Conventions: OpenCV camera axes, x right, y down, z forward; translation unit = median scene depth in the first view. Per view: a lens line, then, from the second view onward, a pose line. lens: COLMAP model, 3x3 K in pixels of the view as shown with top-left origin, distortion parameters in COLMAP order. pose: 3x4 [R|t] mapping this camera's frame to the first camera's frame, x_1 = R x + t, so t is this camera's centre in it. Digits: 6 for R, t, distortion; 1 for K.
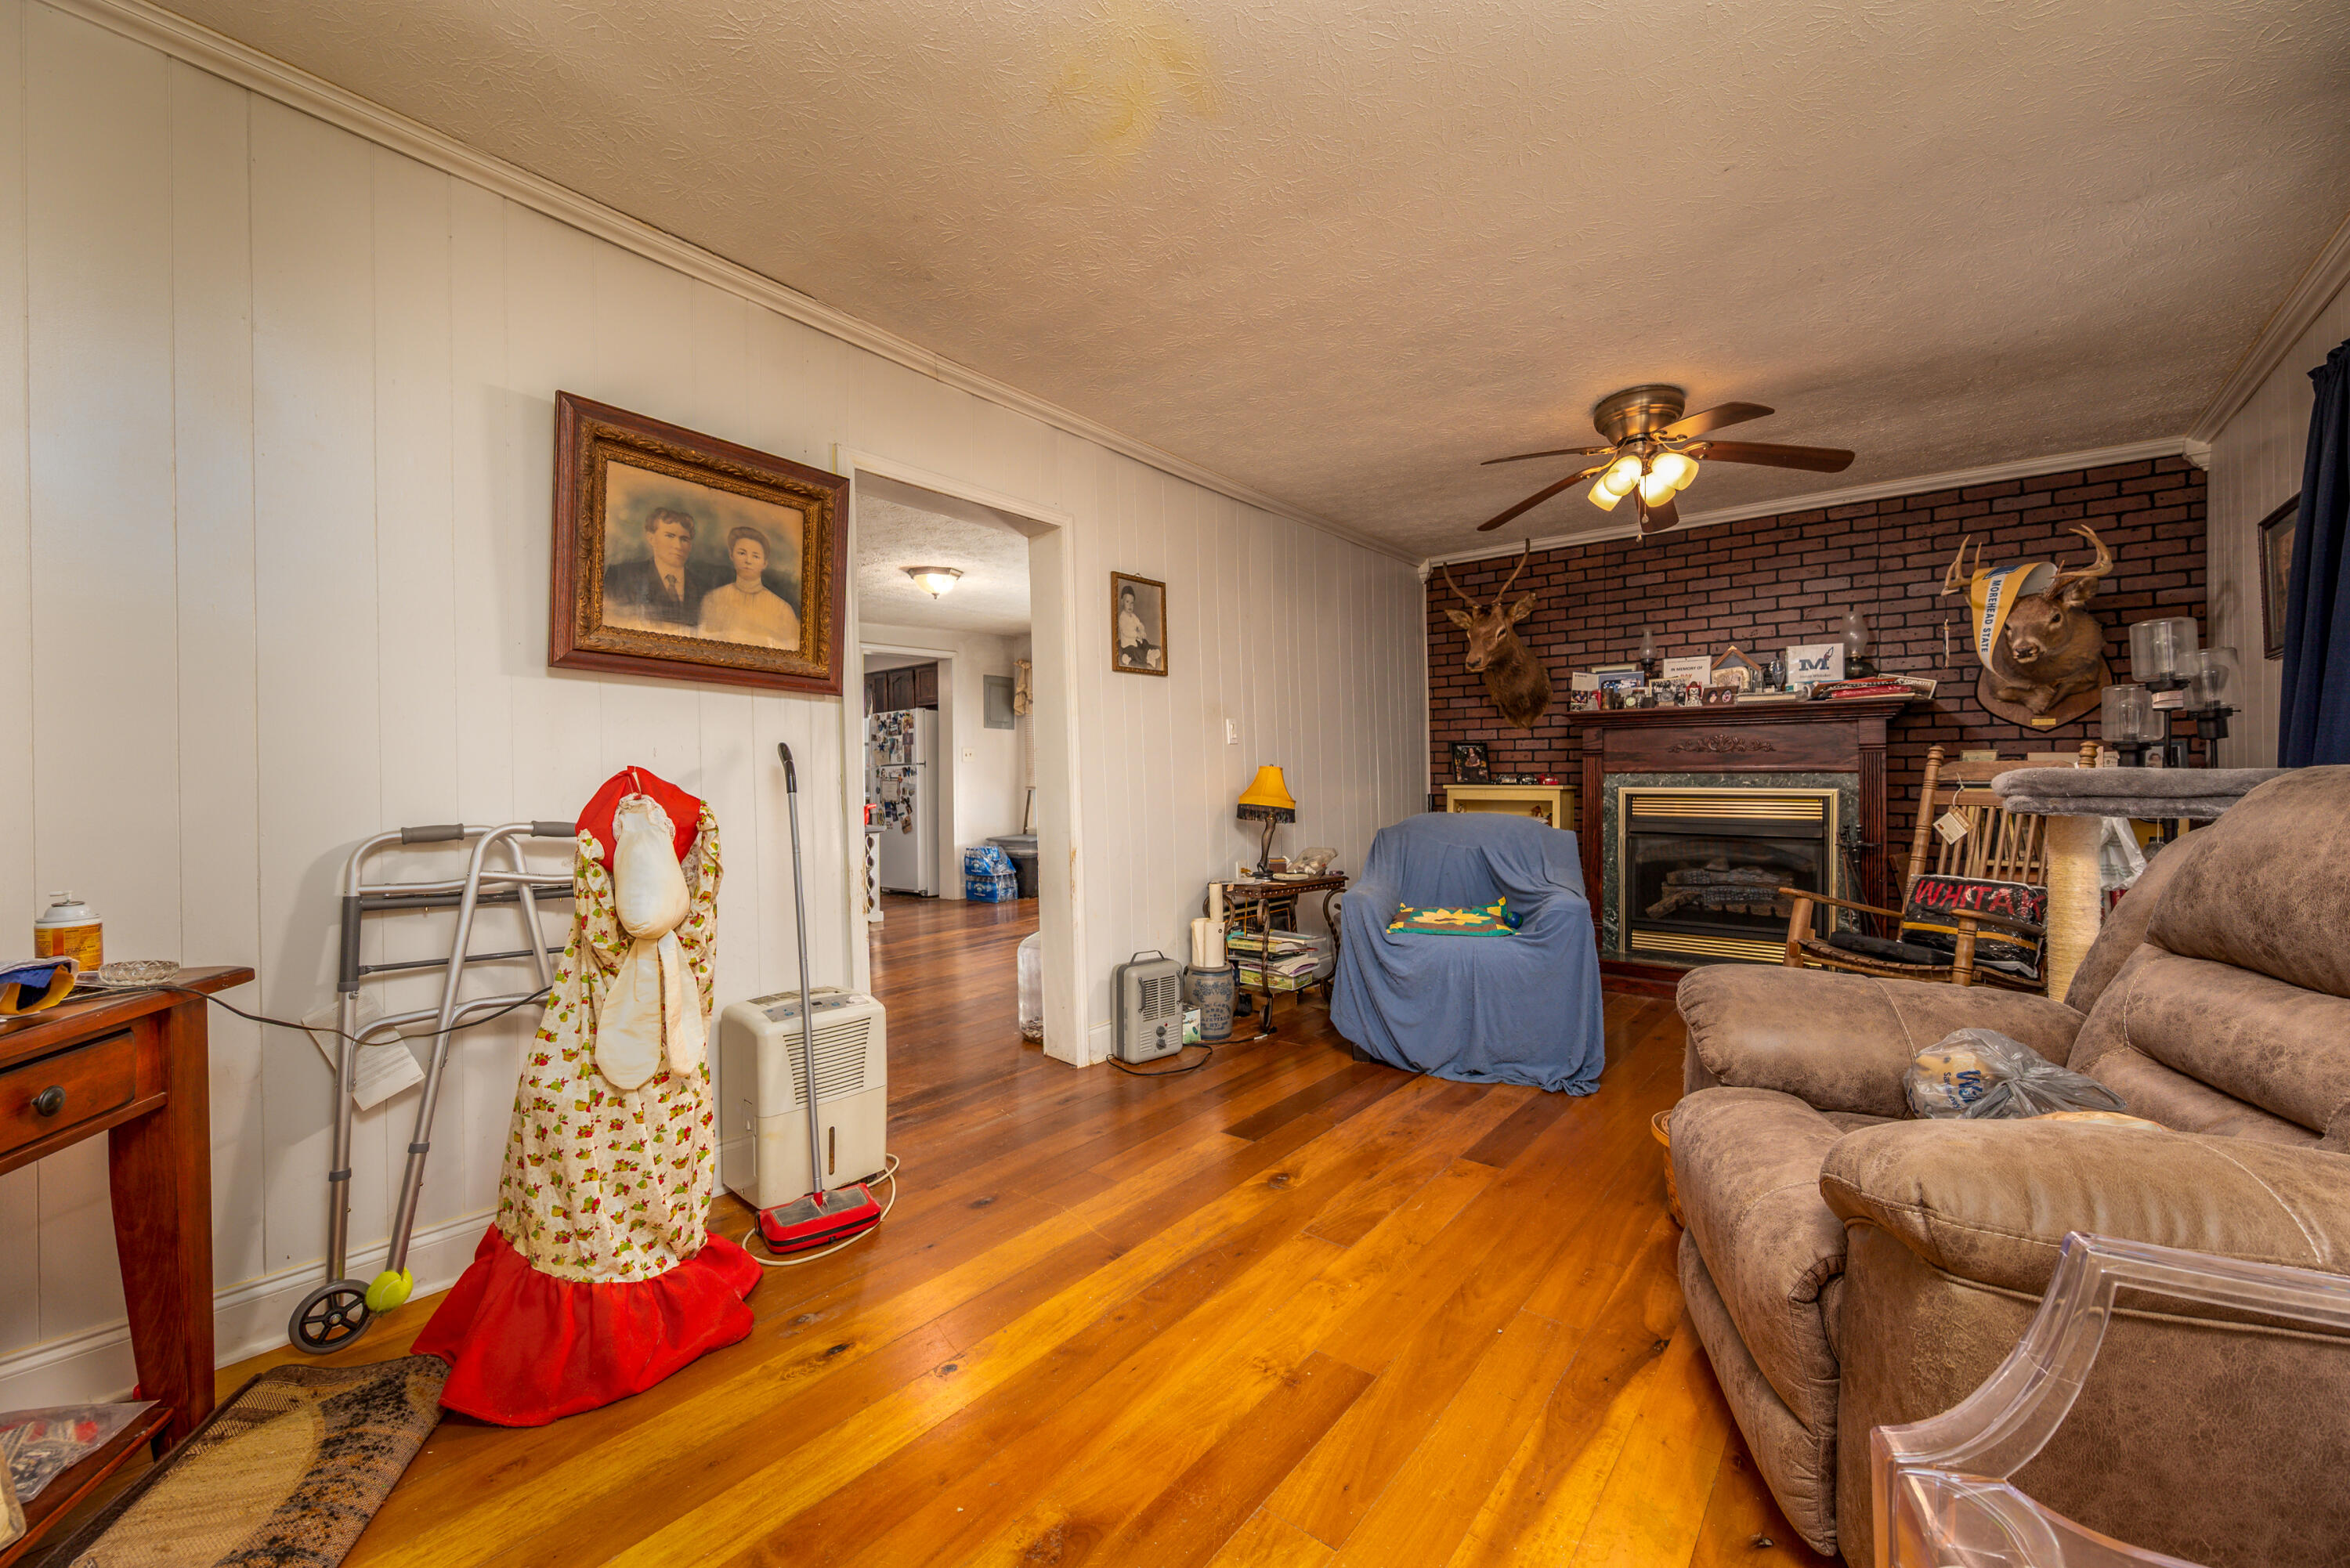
lens RADIAL K [[946.6, 0, 1179.2], [0, 946.6, 783.4], [0, 0, 1]] dist [-0.000592, -0.000128]
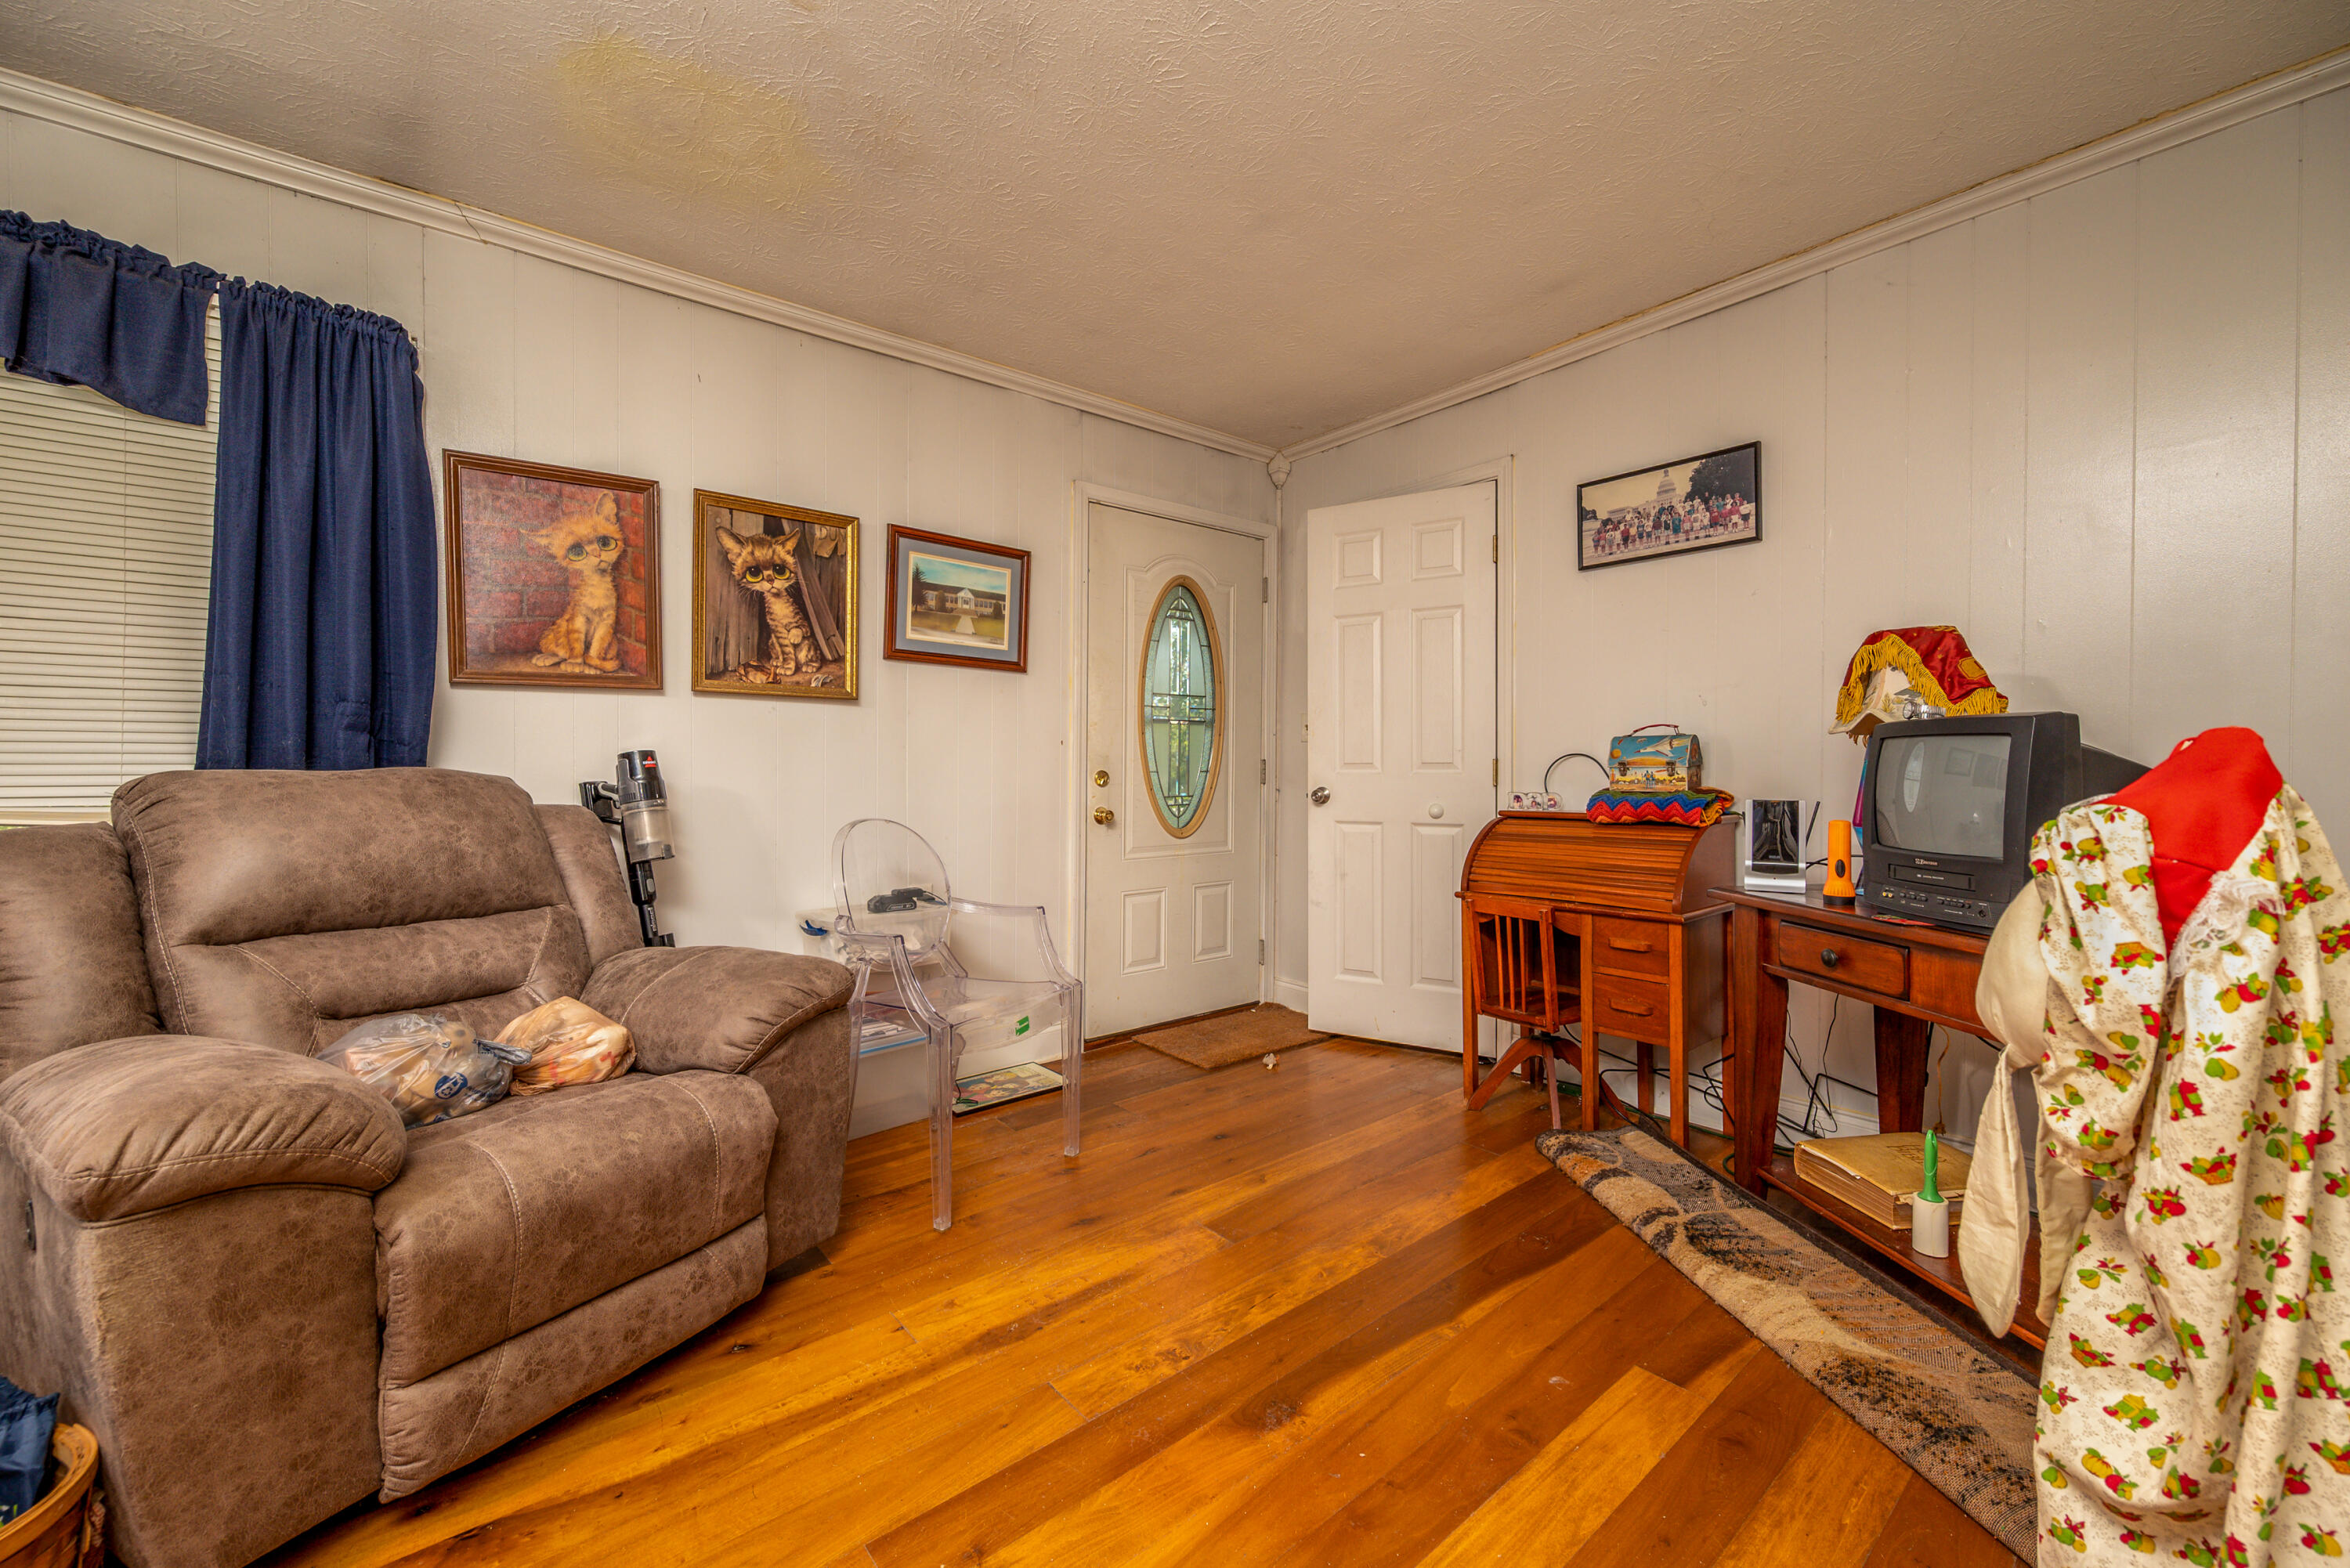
lens RADIAL K [[946.6, 0, 1173.9], [0, 946.6, 778.2], [0, 0, 1]] dist [-0.000592, -0.000128]
pose [[-0.980269, 0.013493, 0.197206, -0.238415], [0.012035, 0.999891, -0.008589, 0.010116], [-0.197300, -0.006046, -0.980324, 2.038422]]
